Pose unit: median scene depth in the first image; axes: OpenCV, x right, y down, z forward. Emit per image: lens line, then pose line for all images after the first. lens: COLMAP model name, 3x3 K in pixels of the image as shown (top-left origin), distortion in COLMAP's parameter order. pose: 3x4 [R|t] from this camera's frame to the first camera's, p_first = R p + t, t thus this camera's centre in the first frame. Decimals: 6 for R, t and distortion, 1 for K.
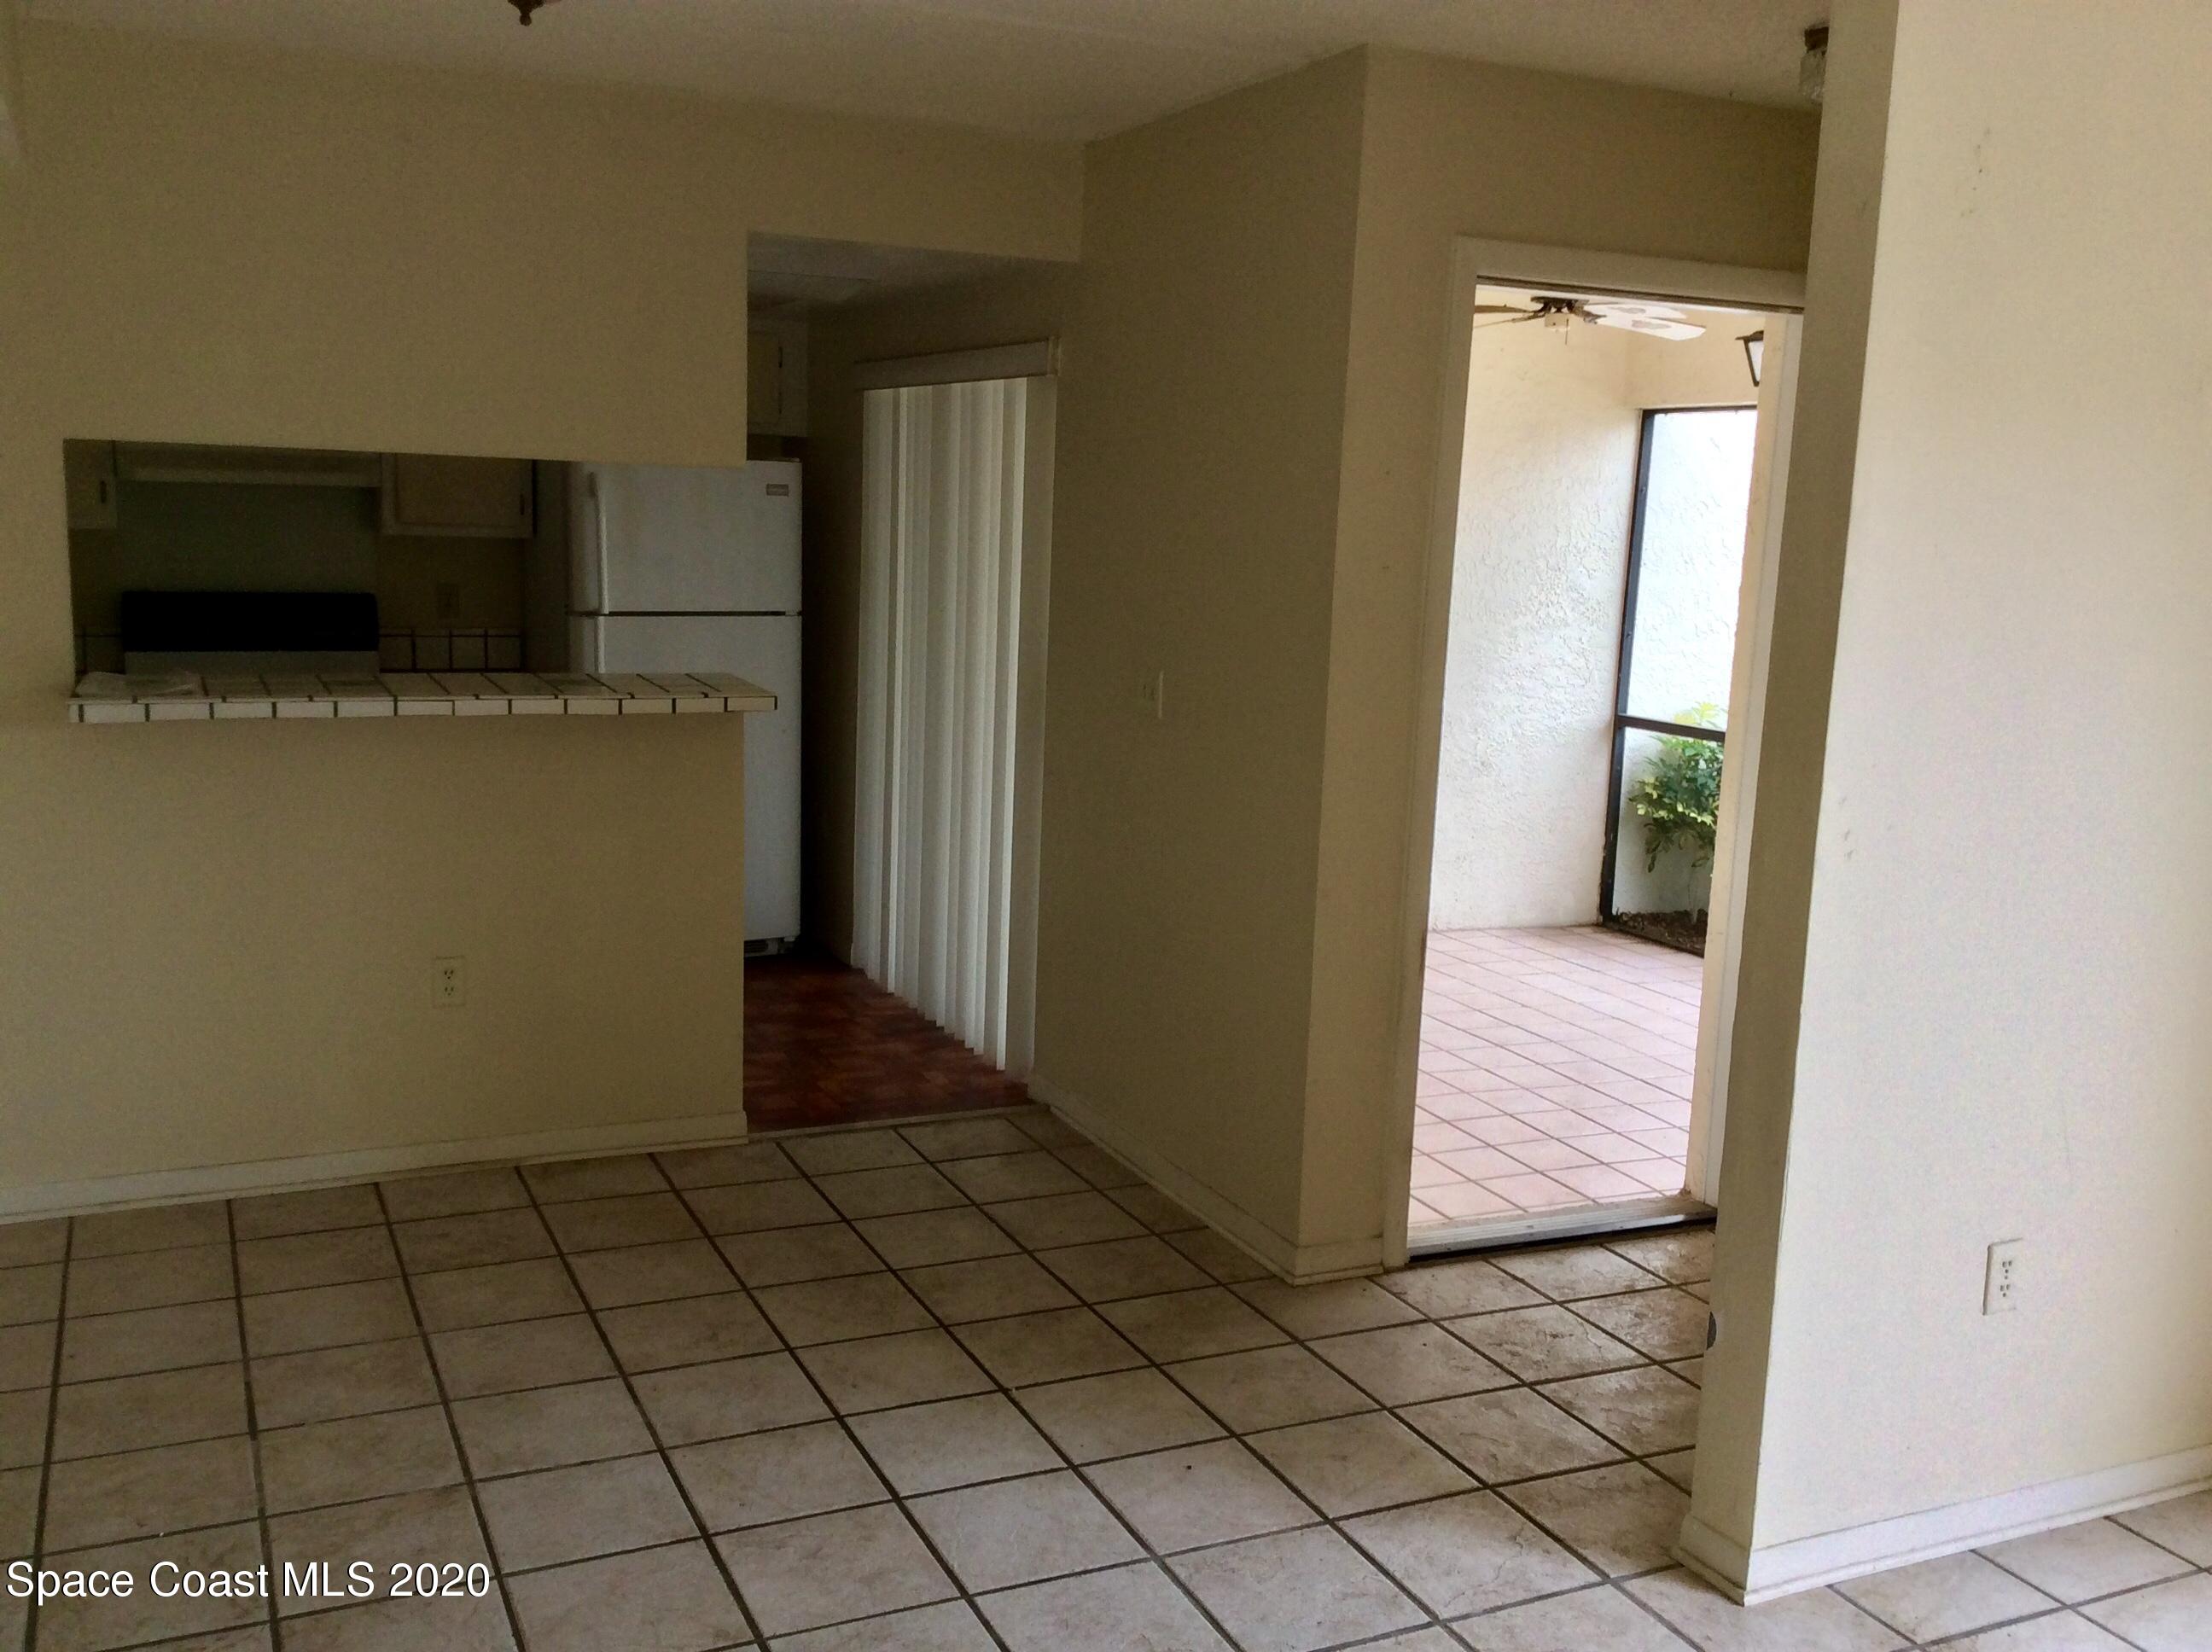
lens RADIAL K [[2051.5, 0, 1107.4], [0, 2051.5, 825.4], [0, 0, 1]] dist [0.041994, 0.000000]
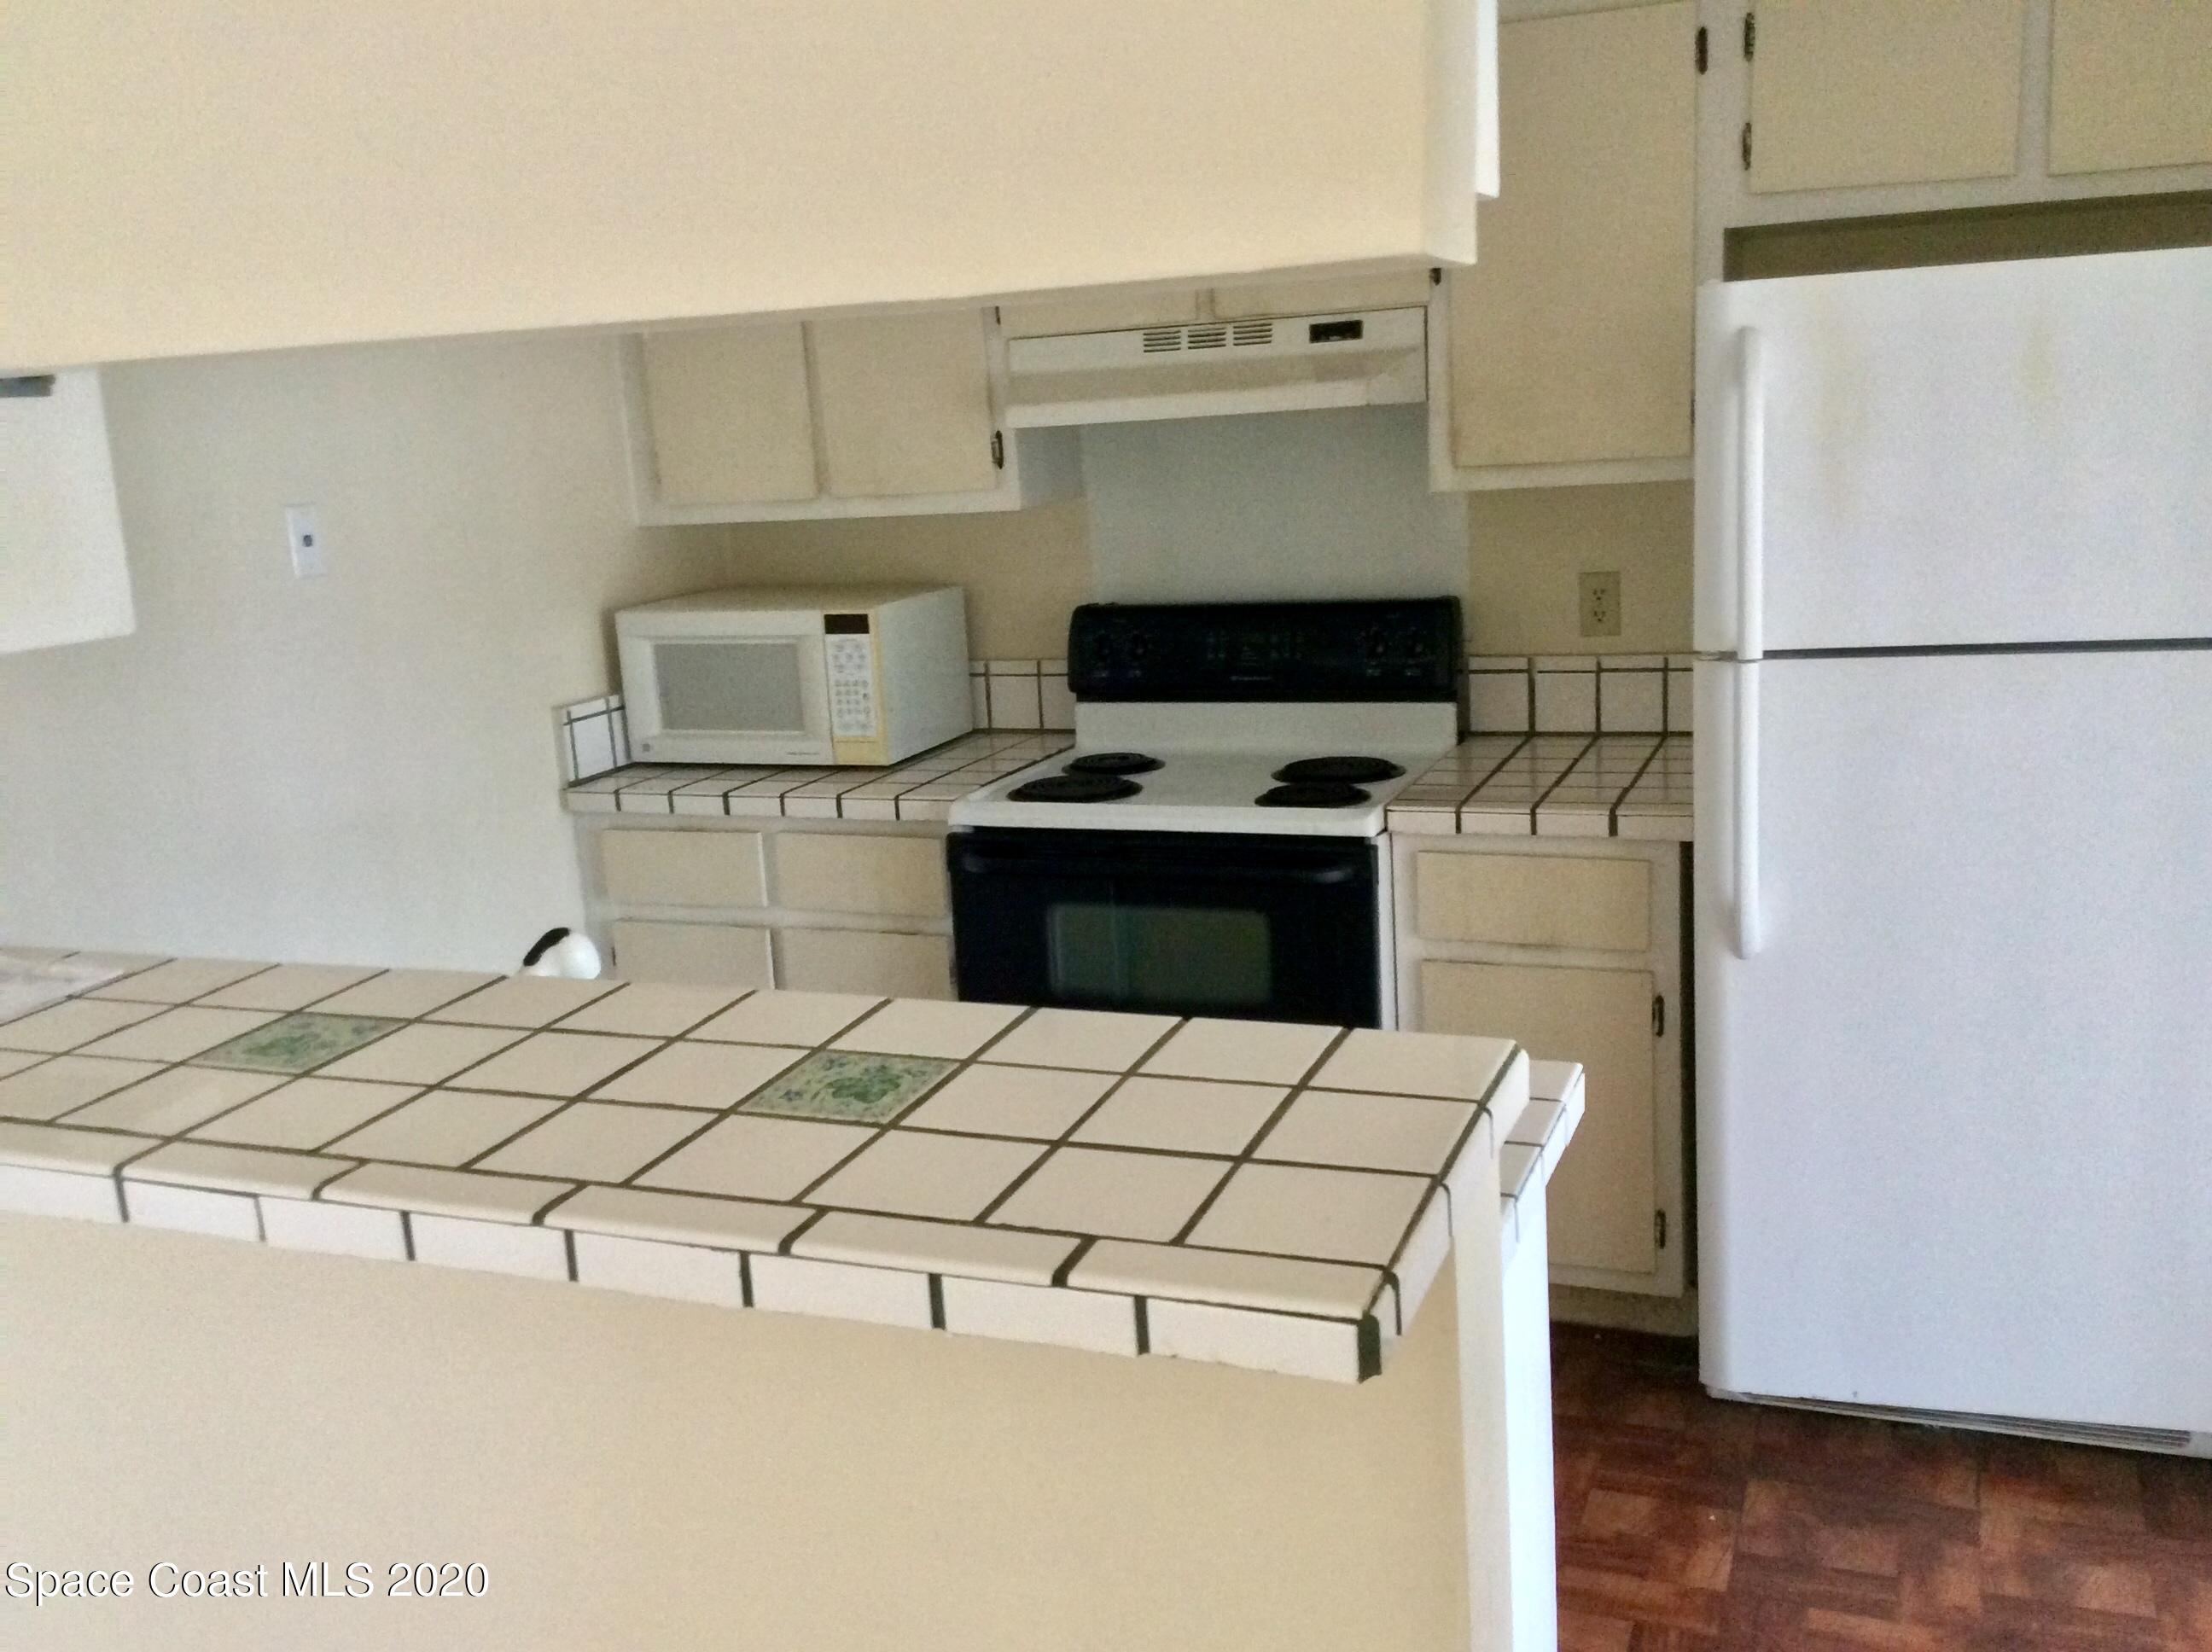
lens RADIAL K [[2051.5, 0, 1109.8], [0, 2051.5, 826.8], [0, 0, 1]] dist [0.041994, 0.000000]
pose [[0.682395, 0.075490, -0.727075, -0.017337], [-0.036156, 0.996921, 0.069573, -0.092150], [0.730088, -0.021188, 0.683024, 0.598705]]
